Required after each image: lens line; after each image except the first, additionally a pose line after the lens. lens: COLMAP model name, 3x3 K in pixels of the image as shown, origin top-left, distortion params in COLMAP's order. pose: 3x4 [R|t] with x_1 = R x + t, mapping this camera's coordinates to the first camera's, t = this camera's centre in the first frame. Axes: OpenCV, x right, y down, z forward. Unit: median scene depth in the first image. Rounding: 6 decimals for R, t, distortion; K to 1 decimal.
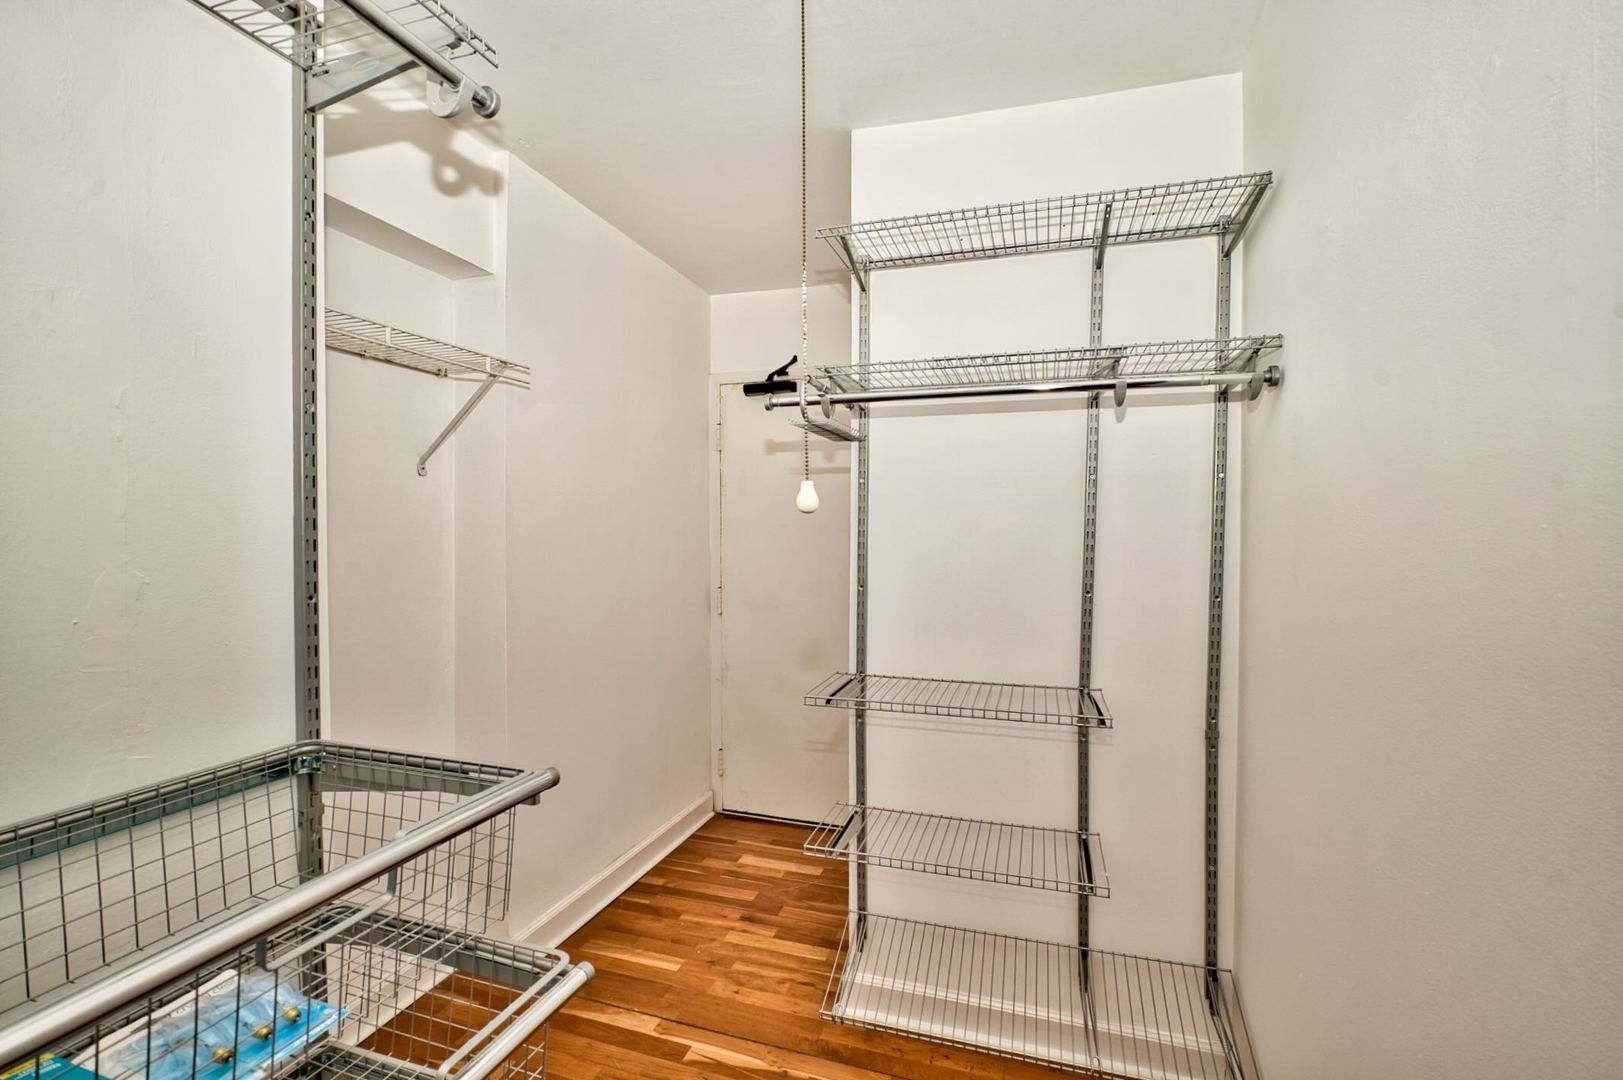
lens RADIAL K [[705.3, 0, 811.5], [0, 705.3, 540.0], [0, 0, 1]] dist [-0.025975, 0.007816]
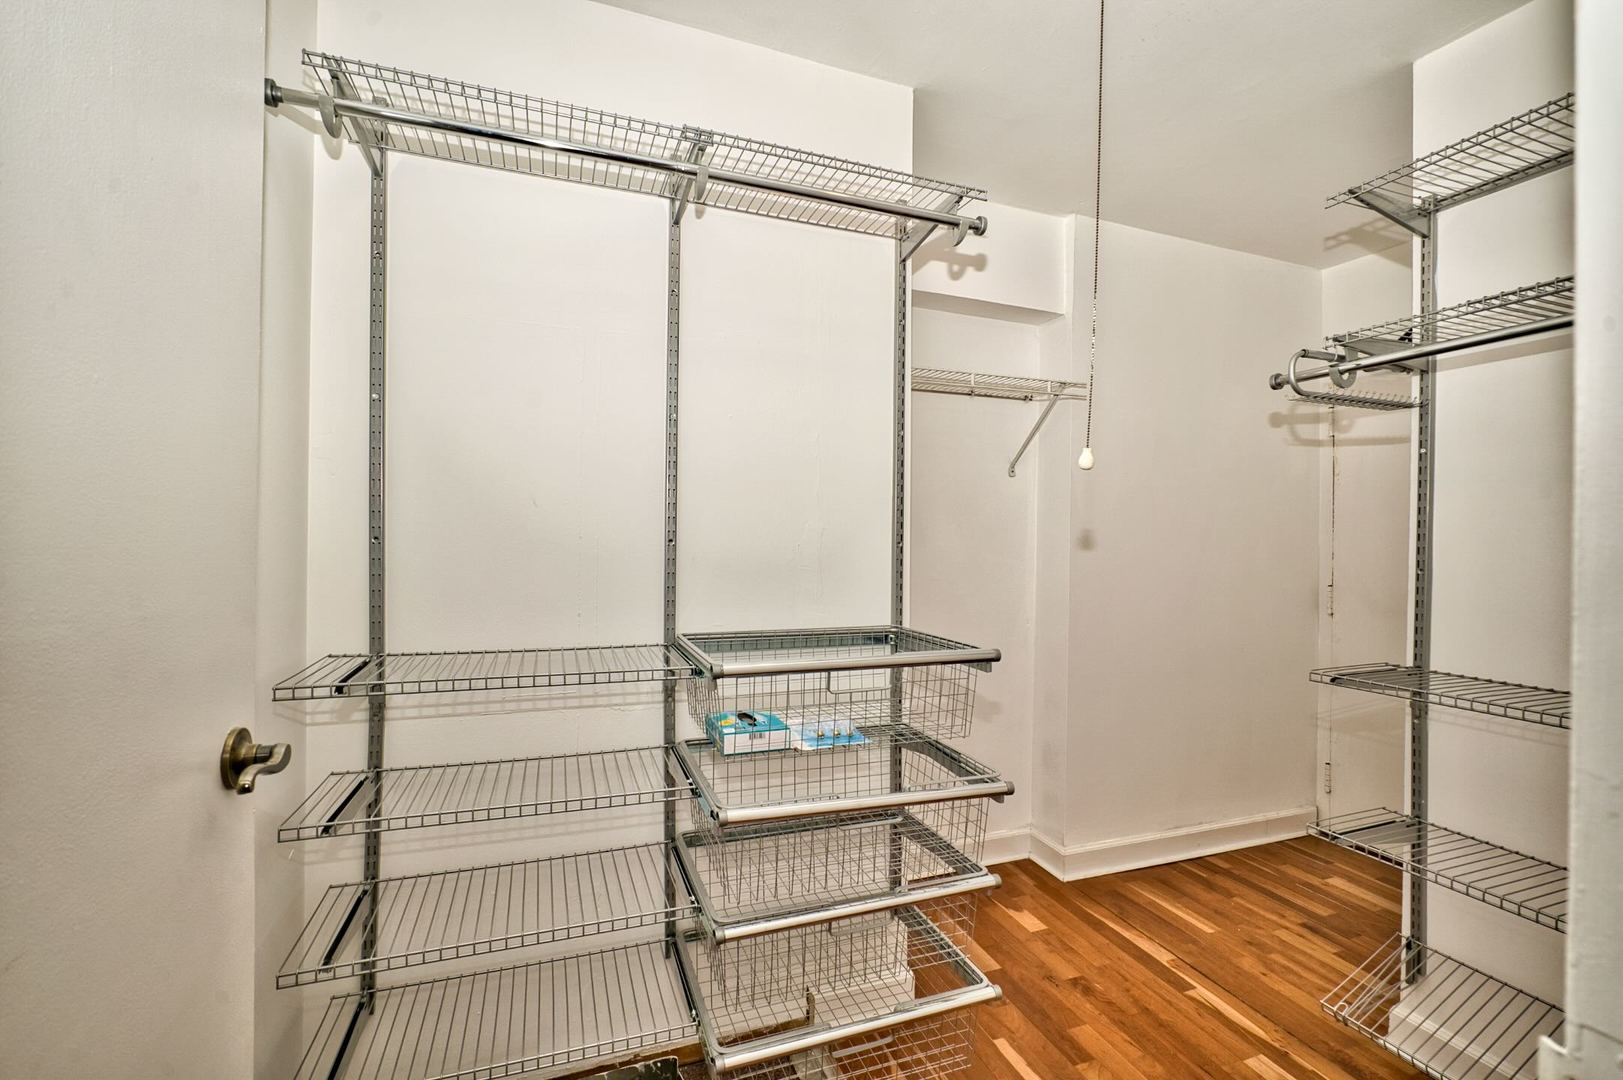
lens RADIAL K [[705.3, 0, 811.5], [0, 705.3, 540.0], [0, 0, 1]] dist [-0.025975, 0.007816]
pose [[0.609204, 0.004860, -0.792999, 0.284119], [-0.018072, 0.999807, -0.007756, 0.047204], [0.792808, 0.019056, 0.609174, -0.128590]]
